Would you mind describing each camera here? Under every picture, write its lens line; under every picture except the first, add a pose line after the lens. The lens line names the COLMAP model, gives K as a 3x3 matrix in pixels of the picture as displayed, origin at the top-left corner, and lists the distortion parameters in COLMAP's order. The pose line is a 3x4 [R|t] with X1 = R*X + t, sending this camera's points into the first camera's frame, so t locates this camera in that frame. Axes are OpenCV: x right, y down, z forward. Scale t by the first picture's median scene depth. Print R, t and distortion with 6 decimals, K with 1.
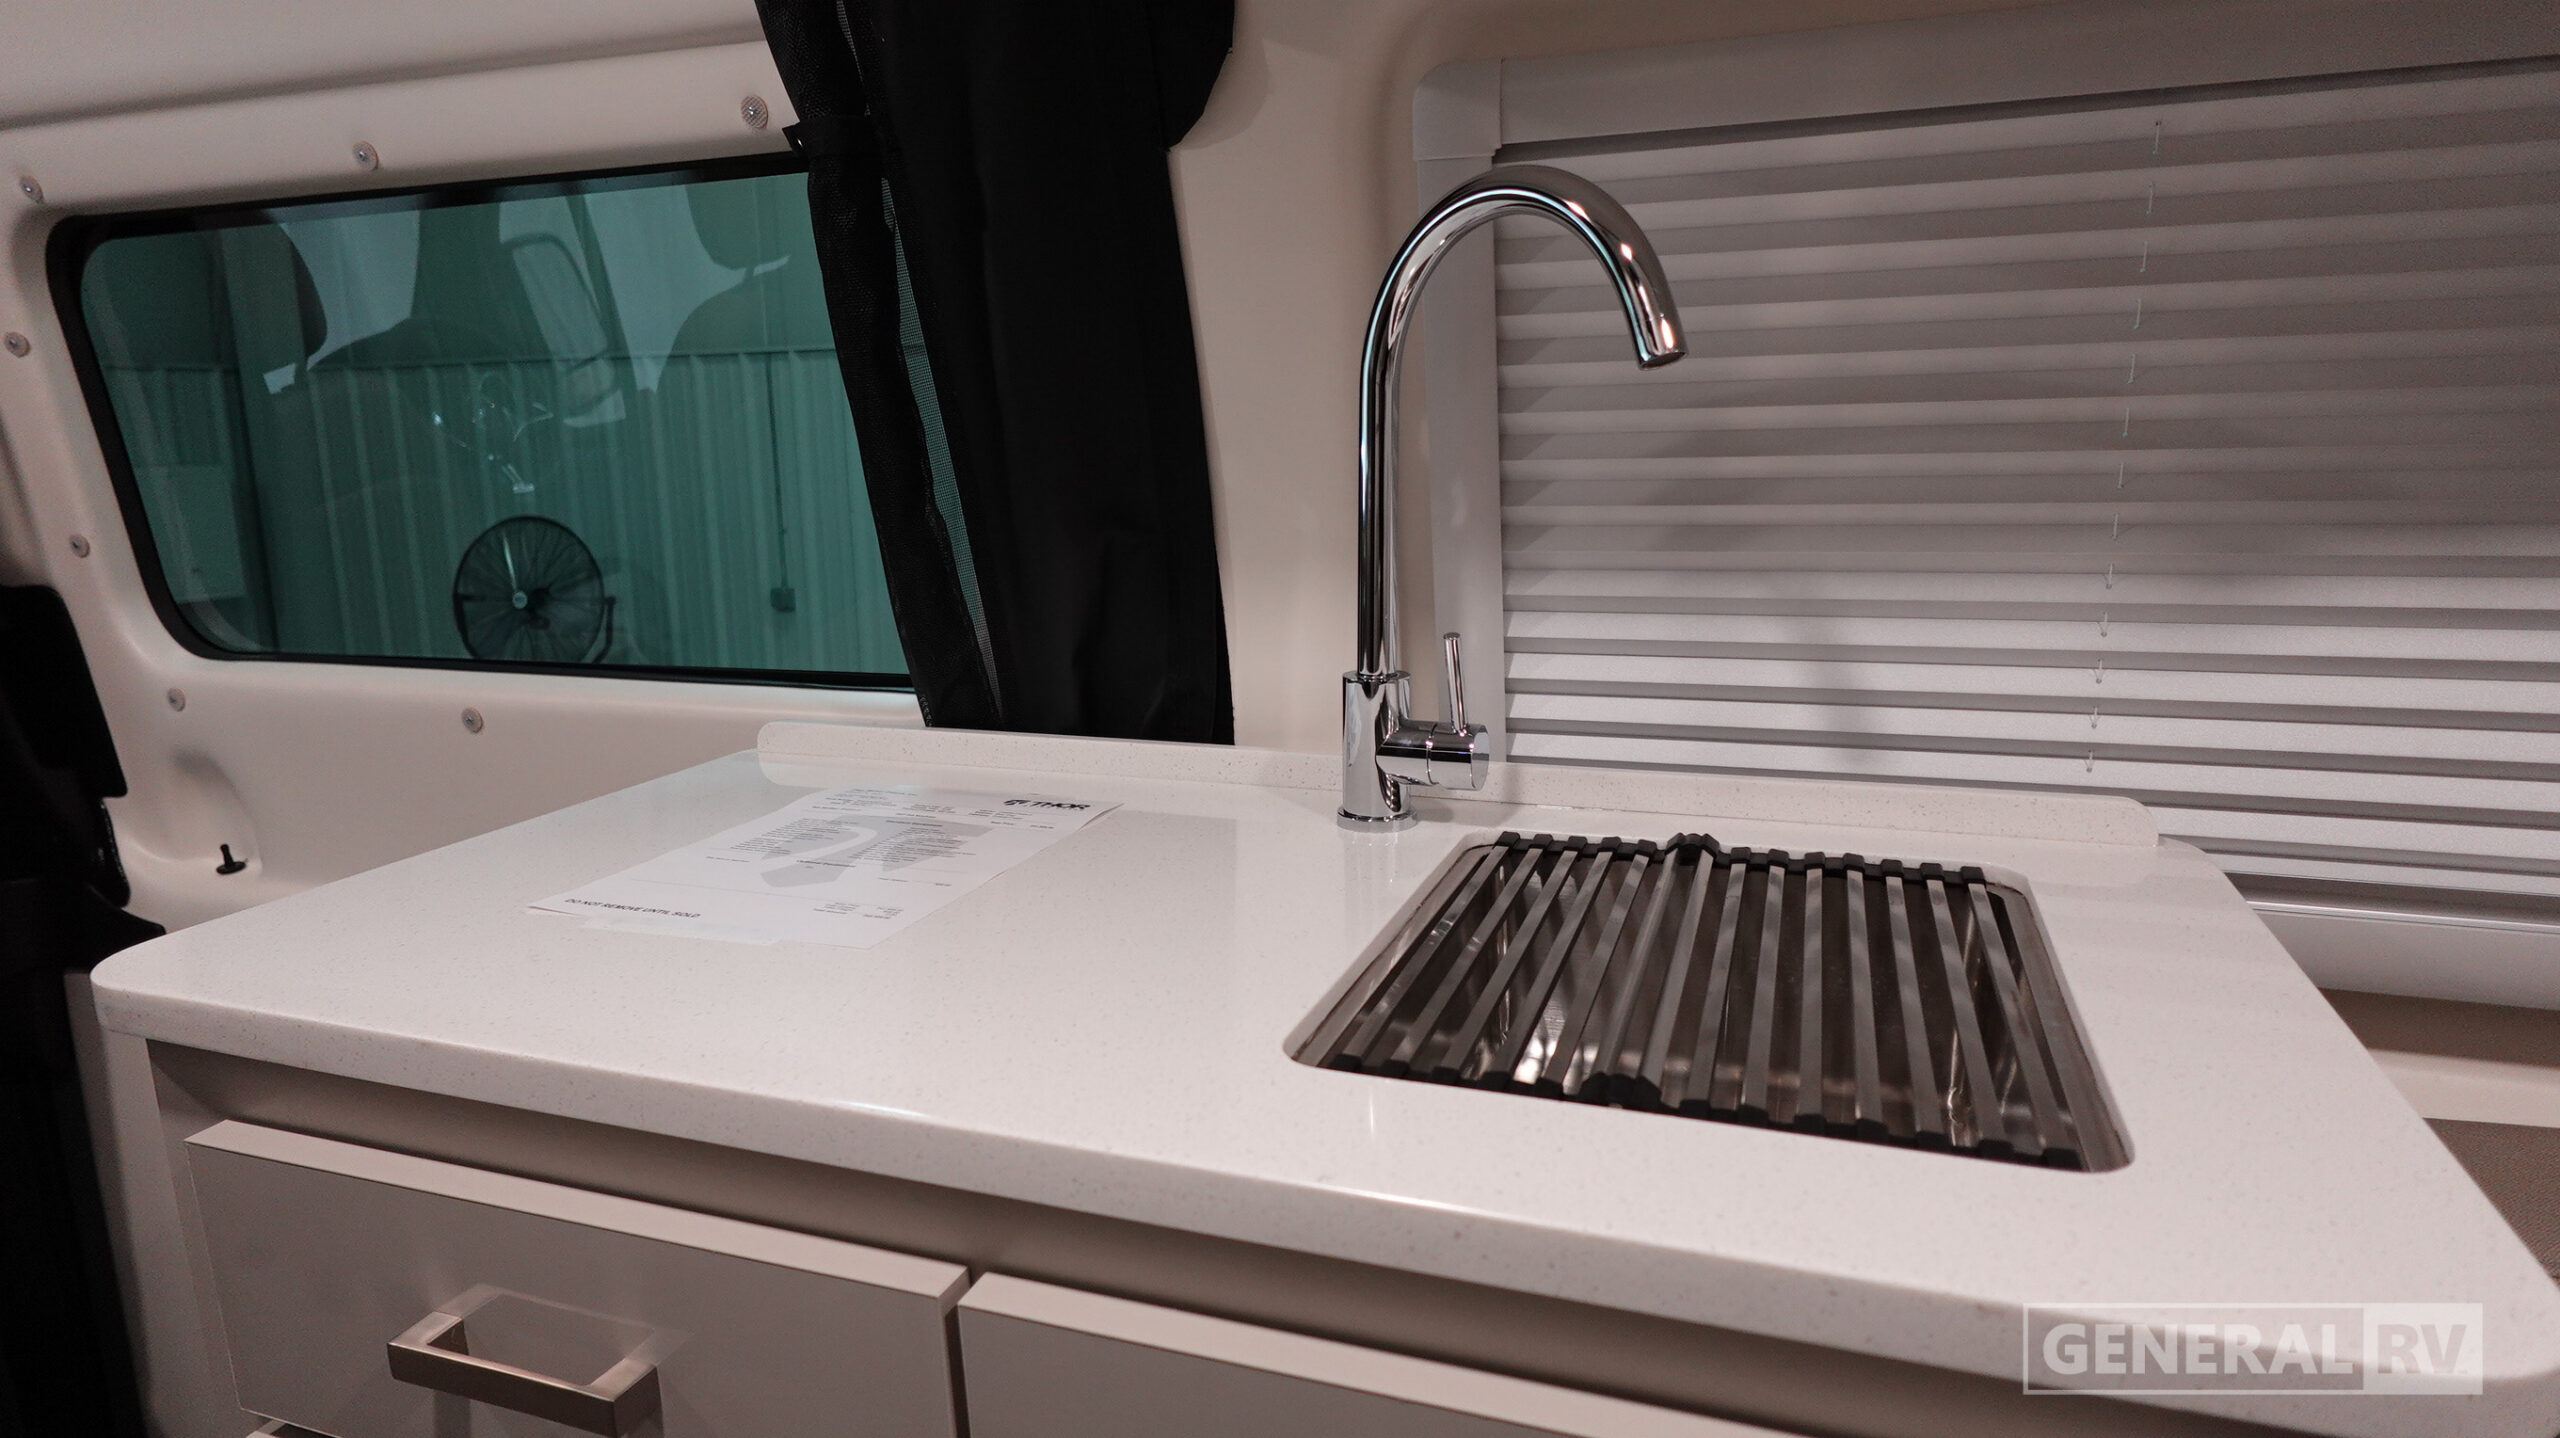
lens RADIAL K [[1474.8, 0, 1282.1], [0, 1474.8, 719.0], [0, 0, 1]] dist [-0.003521, 0.002876]
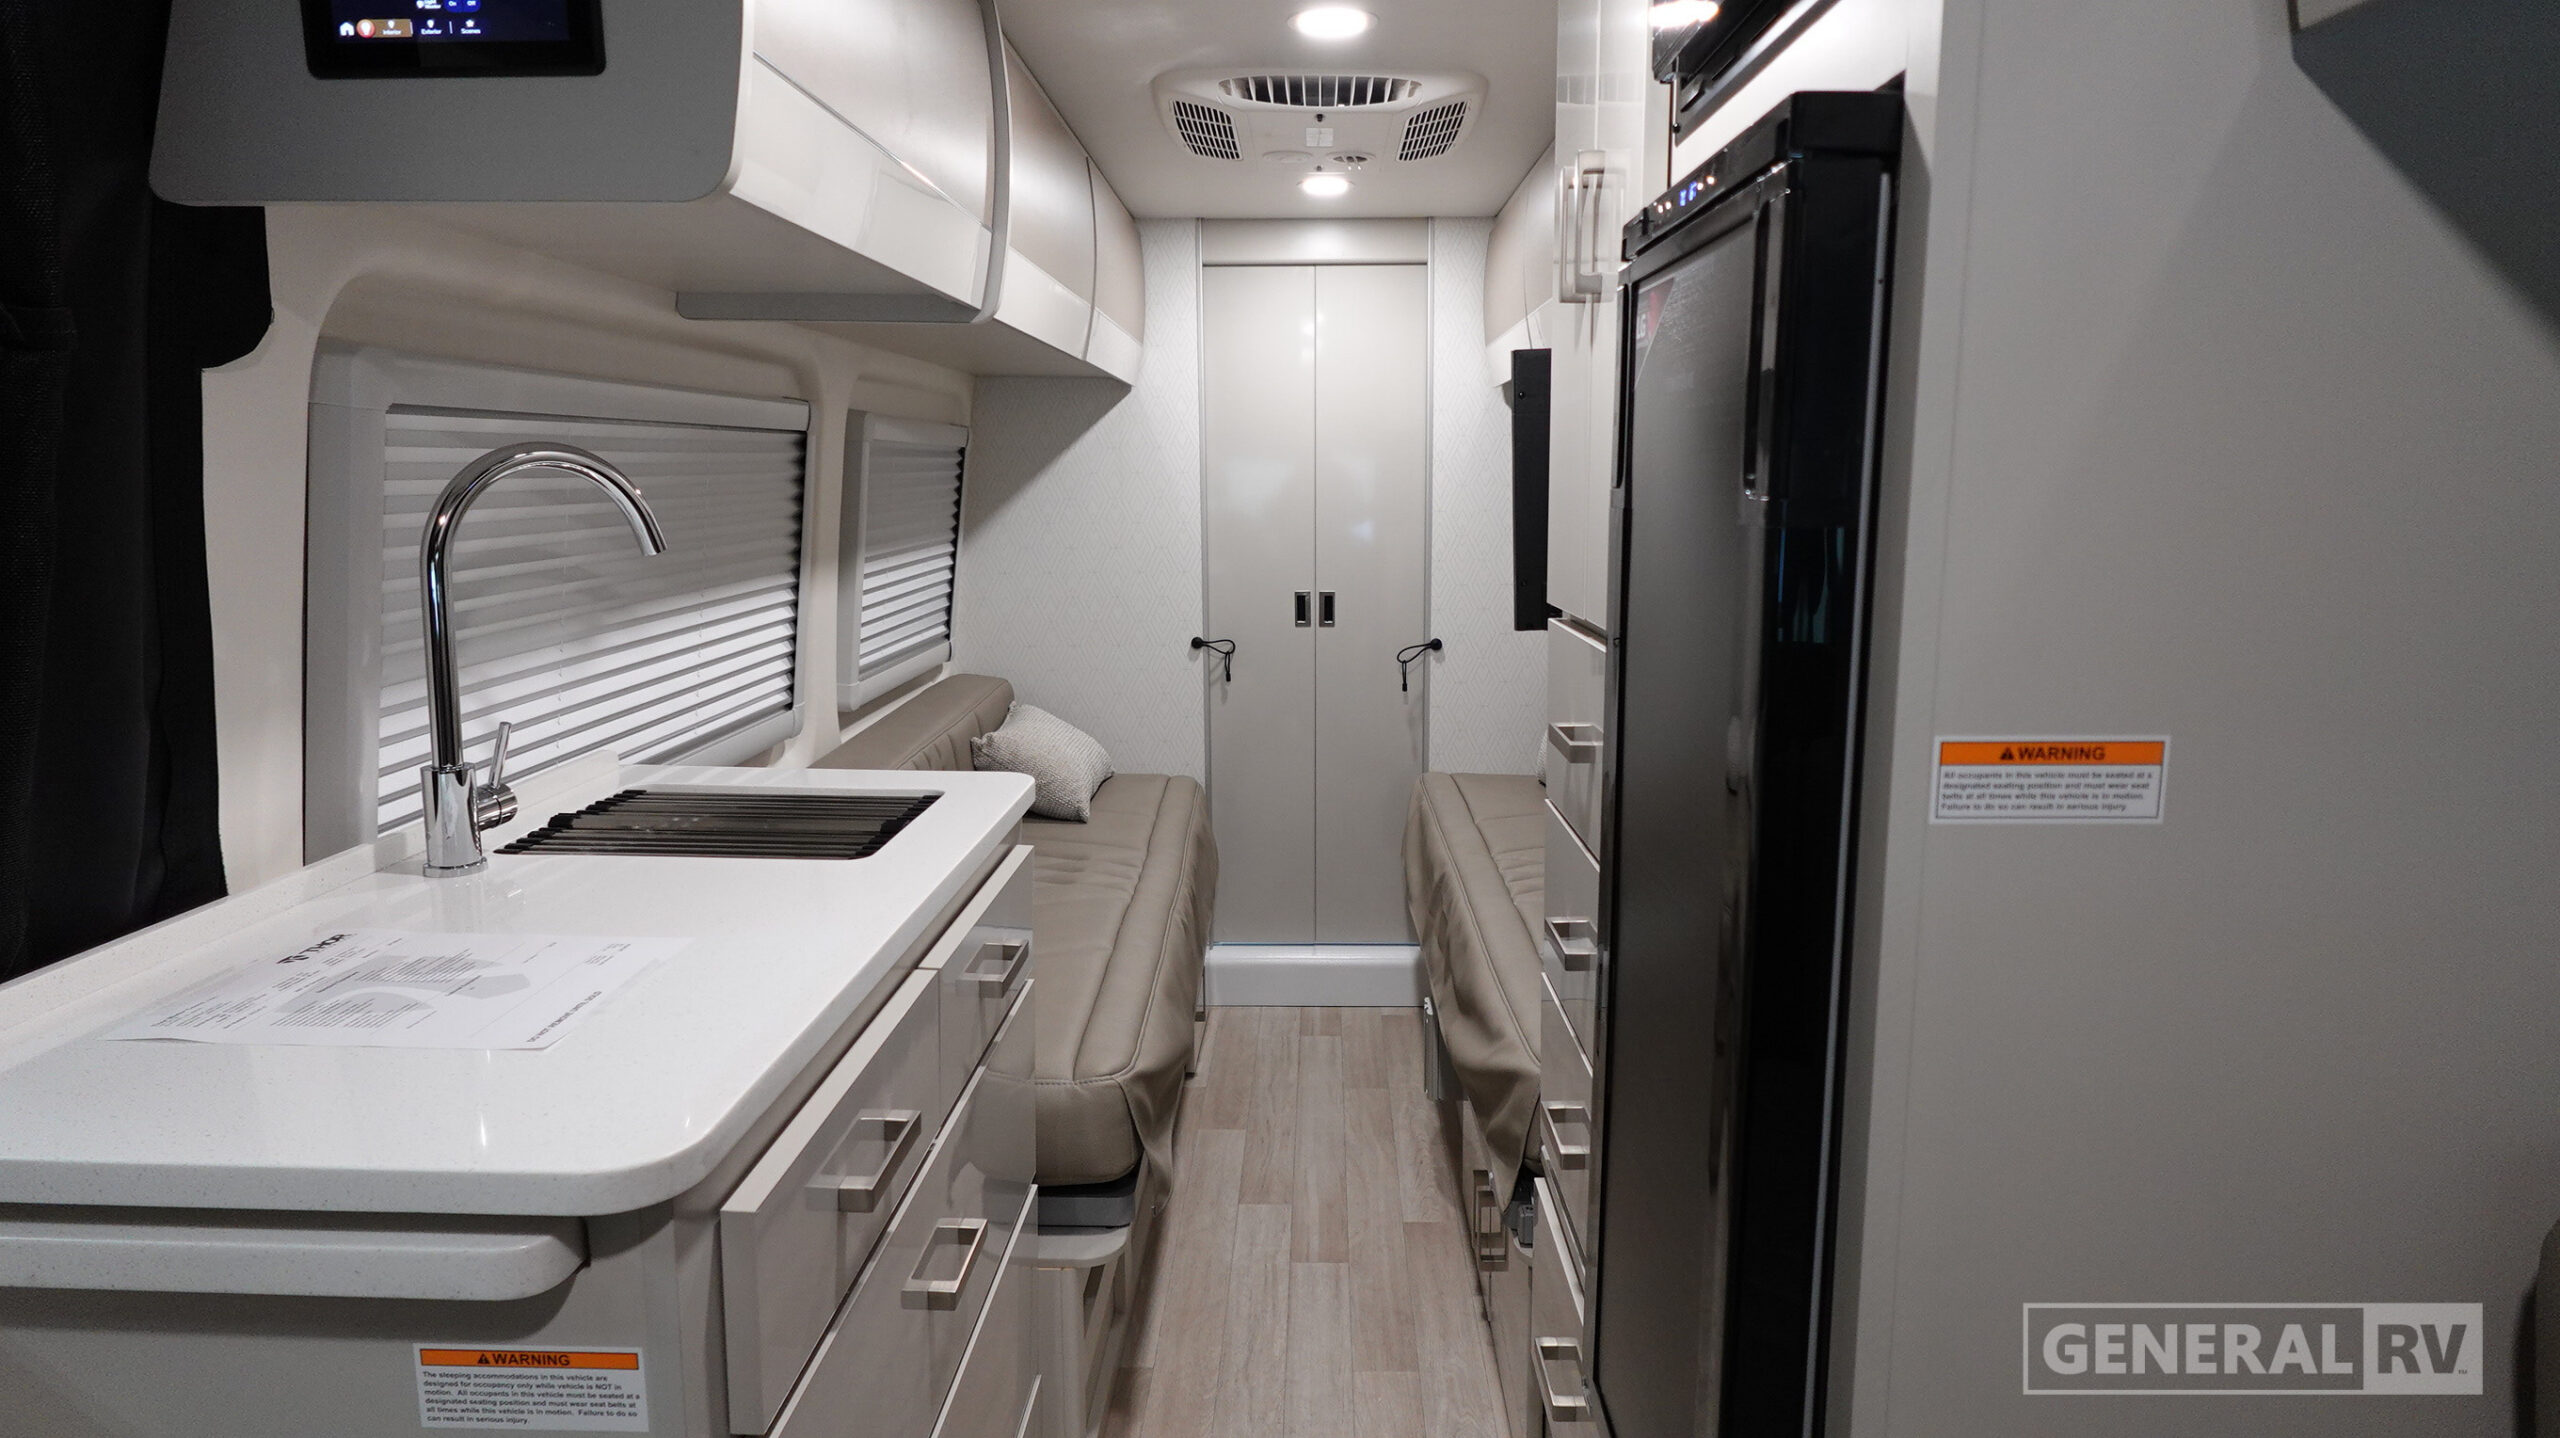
lens RADIAL K [[1477.2, 0, 1280.0], [0, 1477.2, 719.0], [0, 0, 1]] dist [-0.002105, -0.000051]
pose [[-0.314025, -0.141190, 0.938858, -1.563796], [0.188797, 0.959845, 0.207494, -0.224156], [-0.930454, 0.242412, -0.274759, 0.652946]]
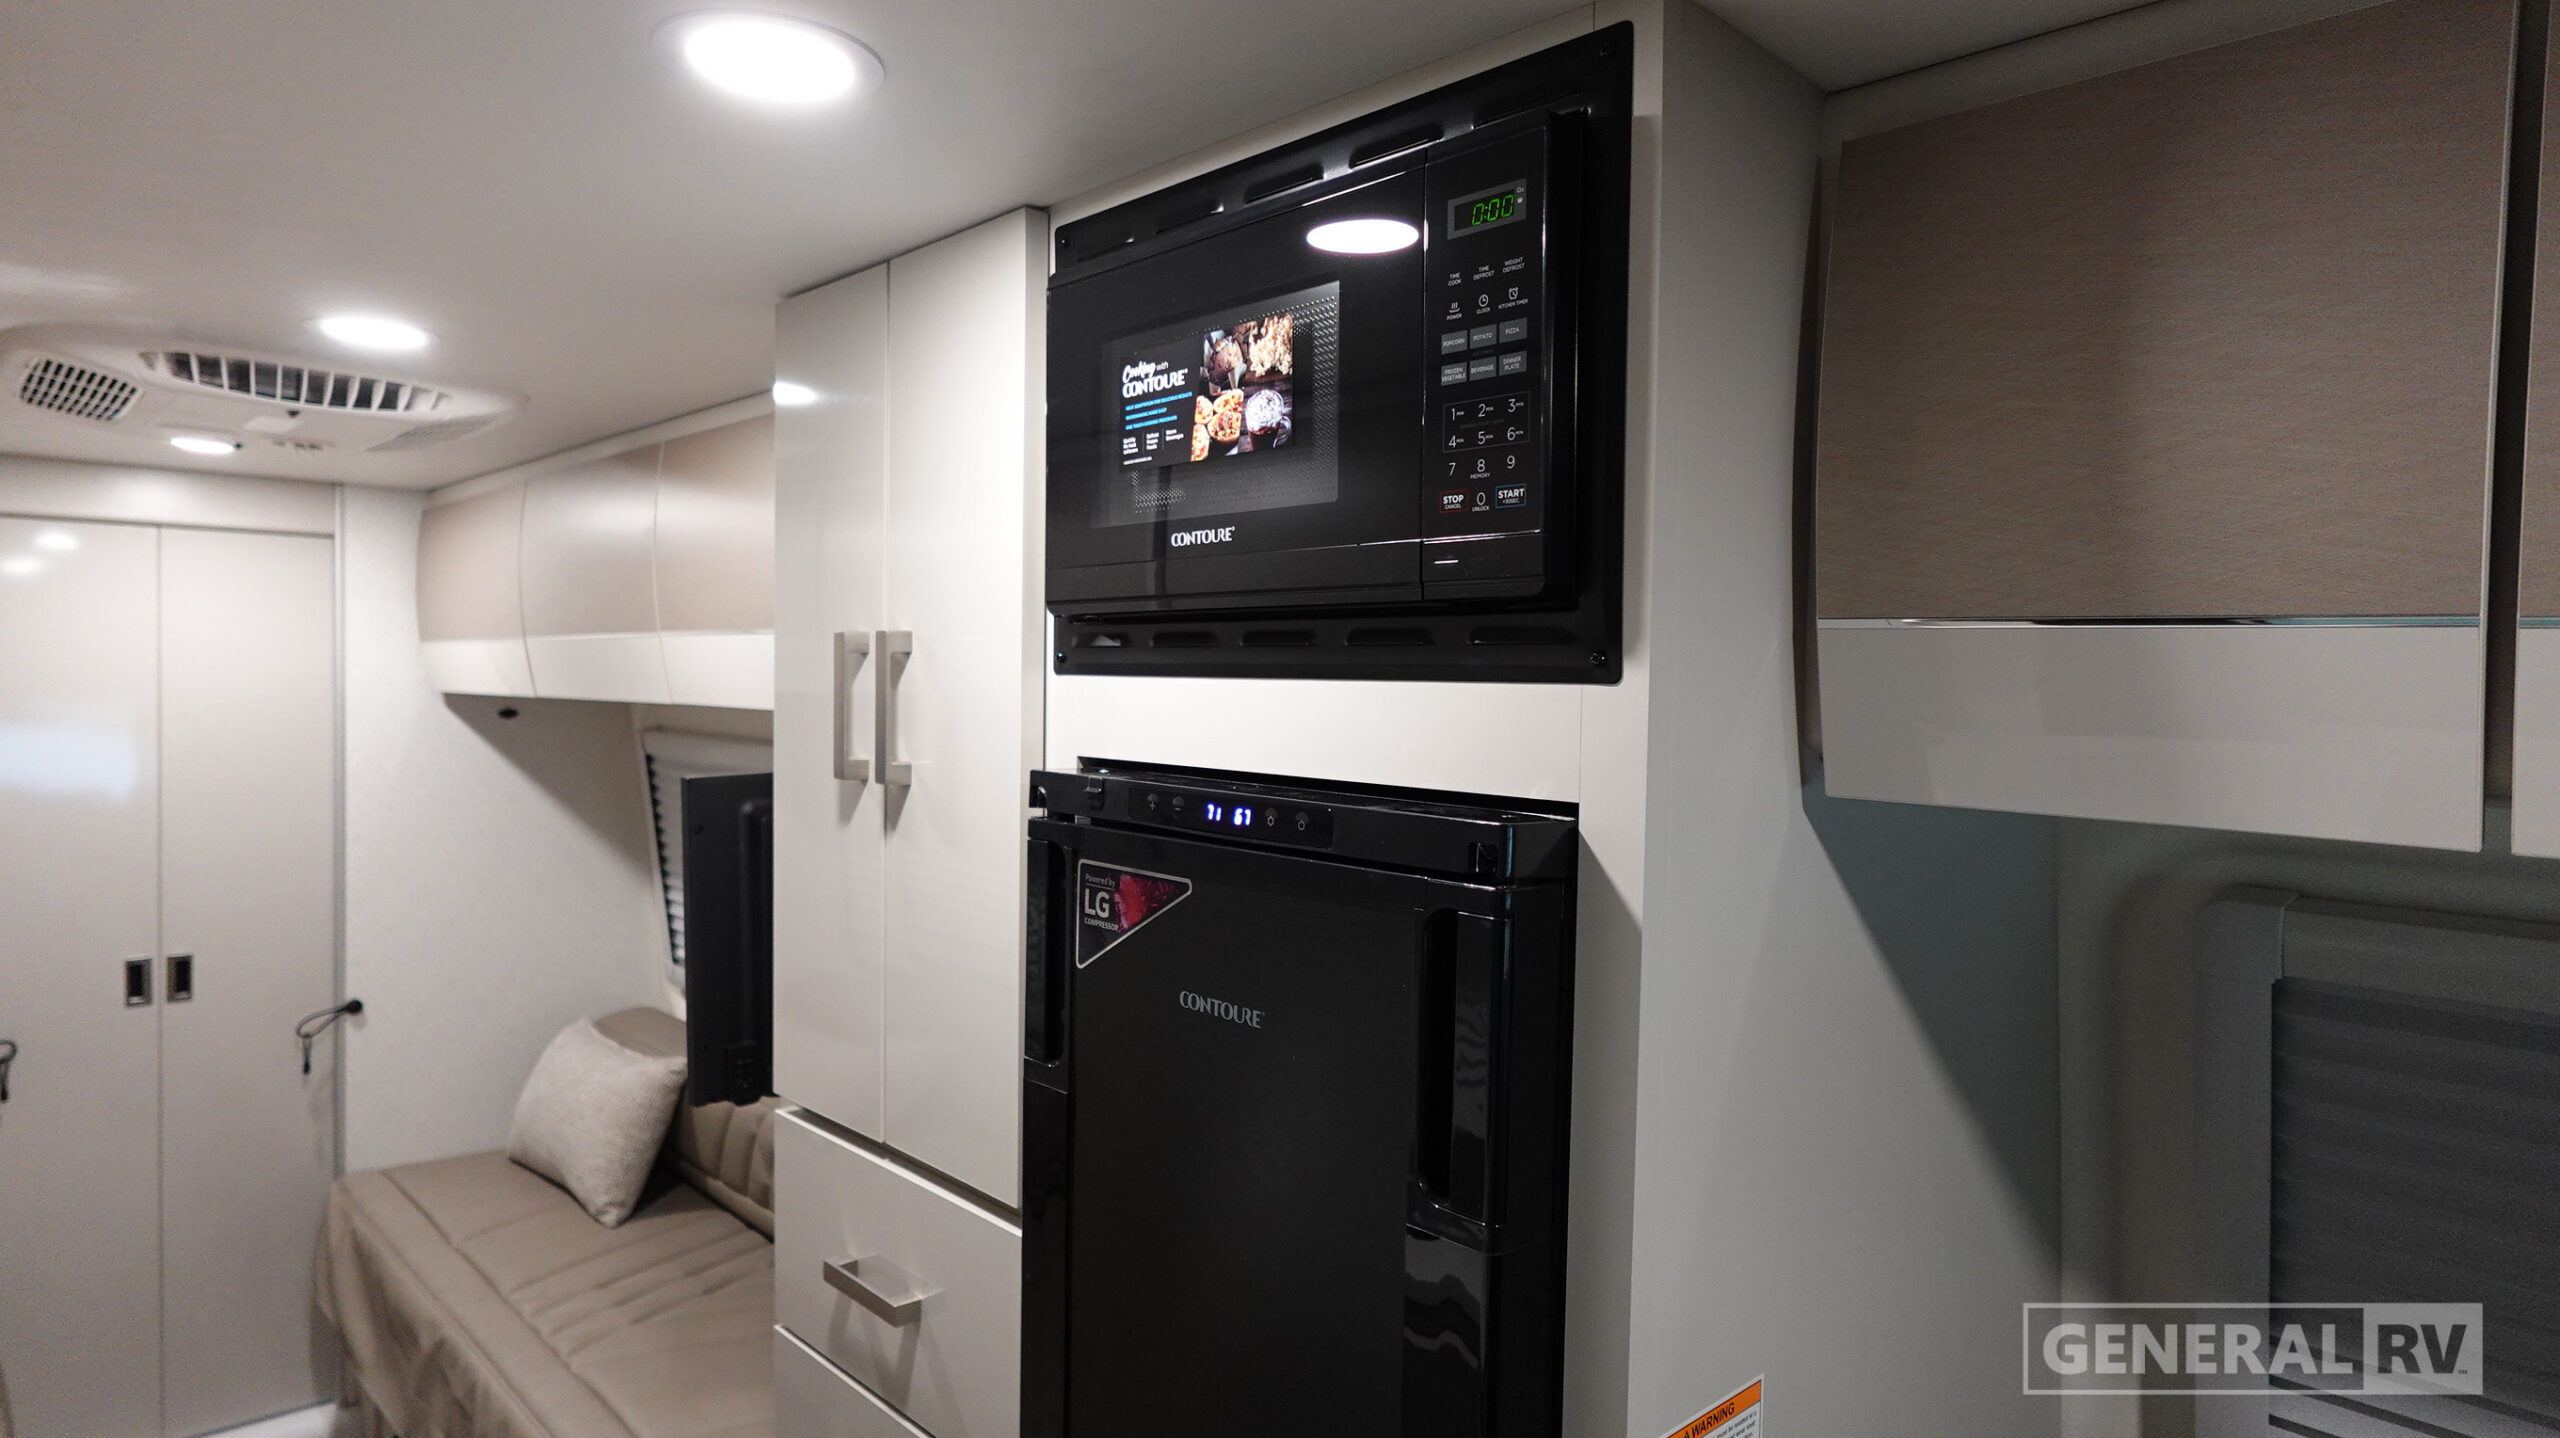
lens RADIAL K [[1474.8, 0, 1282.1], [0, 1474.8, 719.0], [0, 0, 1]] dist [-0.003521, 0.002876]
pose [[-0.888271, -0.015280, 0.459065, -1.092489], [0.082012, 0.978110, 0.191246, -0.557816], [-0.451938, 0.207527, -0.867574, 0.823504]]
